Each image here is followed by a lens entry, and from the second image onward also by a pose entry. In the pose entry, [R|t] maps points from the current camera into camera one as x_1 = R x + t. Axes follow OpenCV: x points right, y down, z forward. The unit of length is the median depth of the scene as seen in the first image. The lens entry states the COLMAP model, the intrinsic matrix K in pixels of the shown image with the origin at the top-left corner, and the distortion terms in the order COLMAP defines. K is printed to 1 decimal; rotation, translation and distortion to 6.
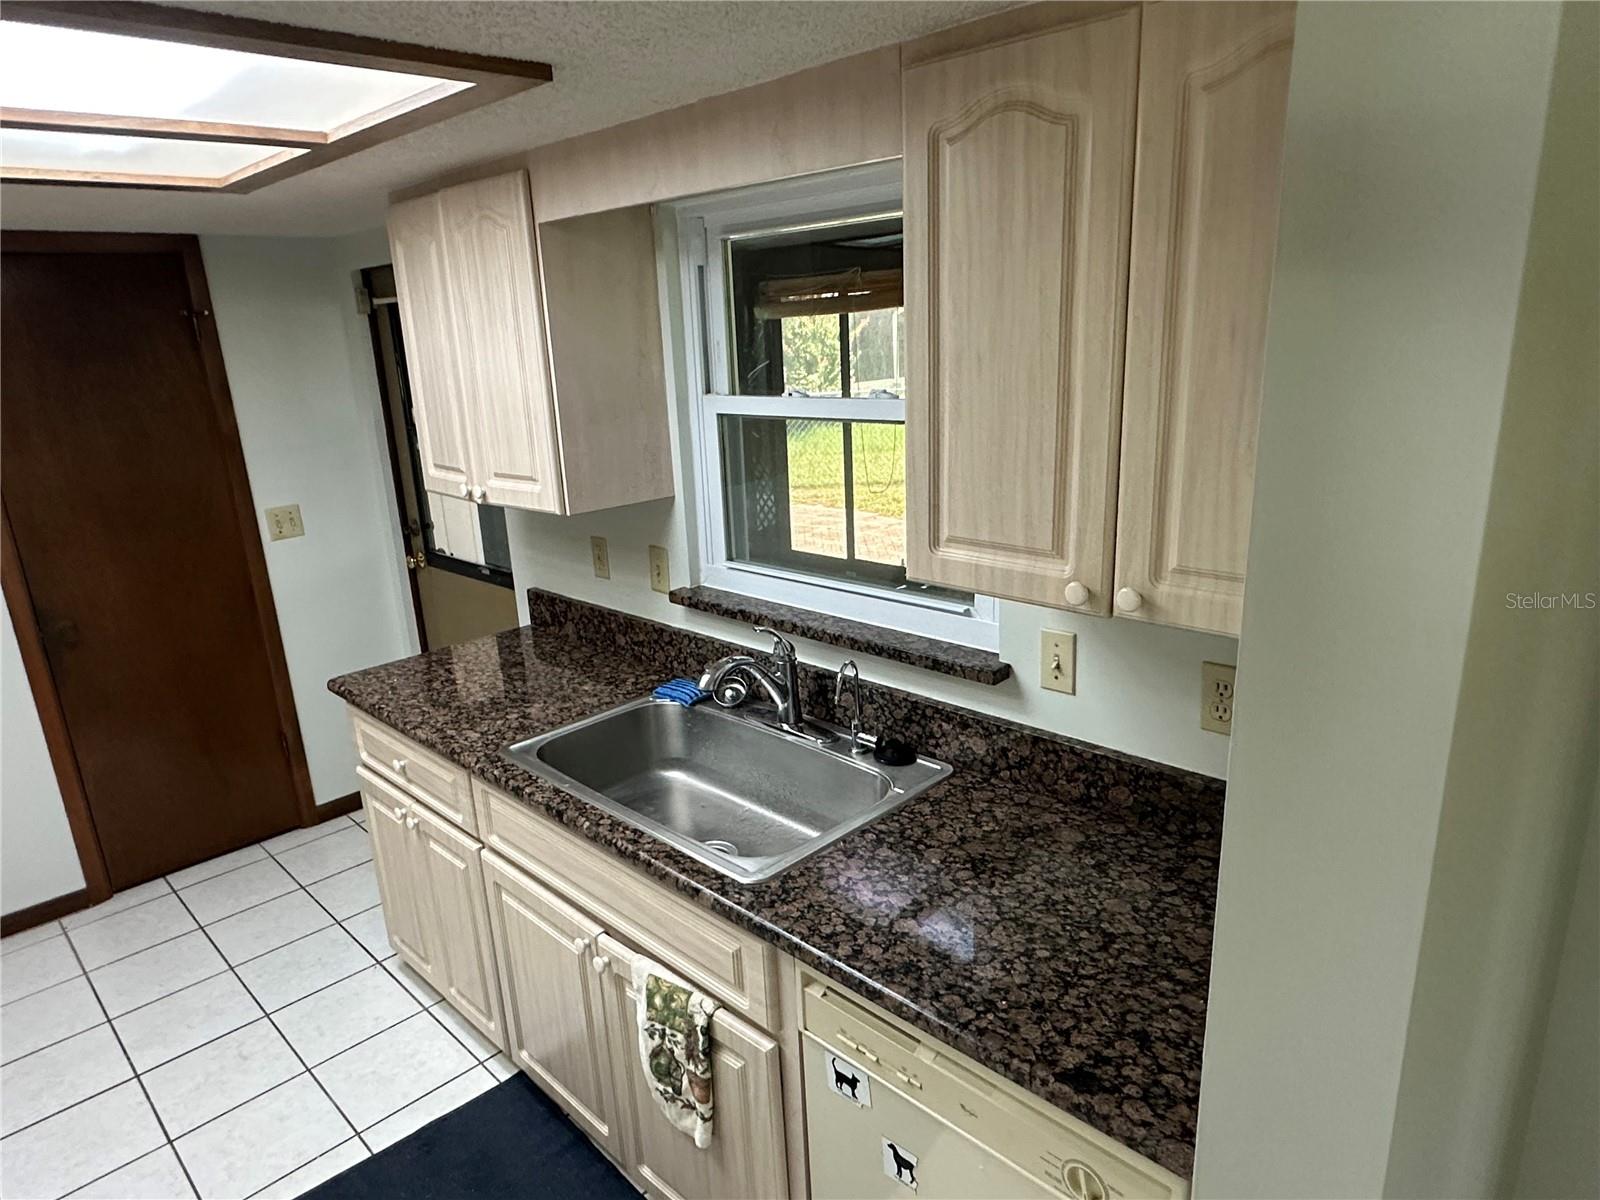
lens RADIAL K [[1000.3, 0, 782.0], [0, 1000.3, 605.6], [0, 0, 1]] dist [-0.010407, 0.000167]
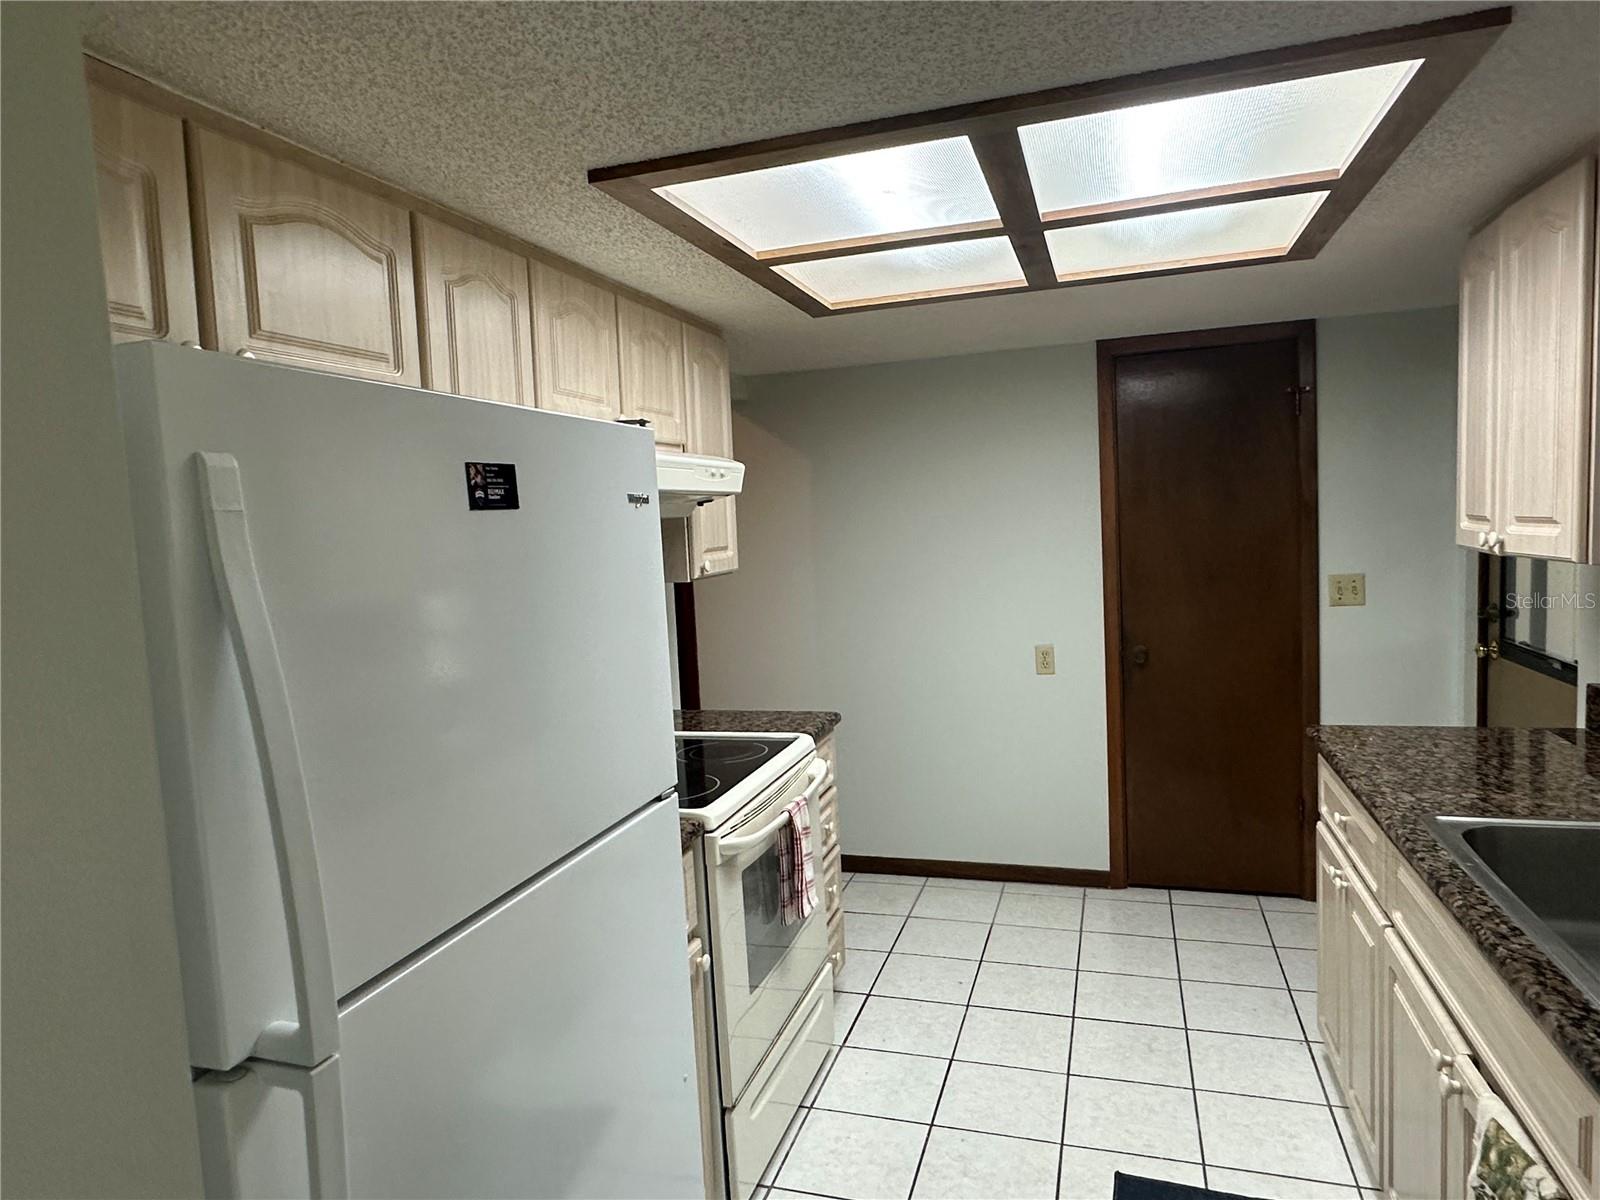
lens RADIAL K [[1000.3, 0, 782.0], [0, 1000.3, 605.6], [0, 0, 1]] dist [-0.010407, 0.000167]
pose [[0.441469, 0.098539, -0.891850, 0.207352], [-0.220775, 0.975324, -0.001522, 0.083448], [0.869692, 0.197570, 0.452330, 0.081336]]
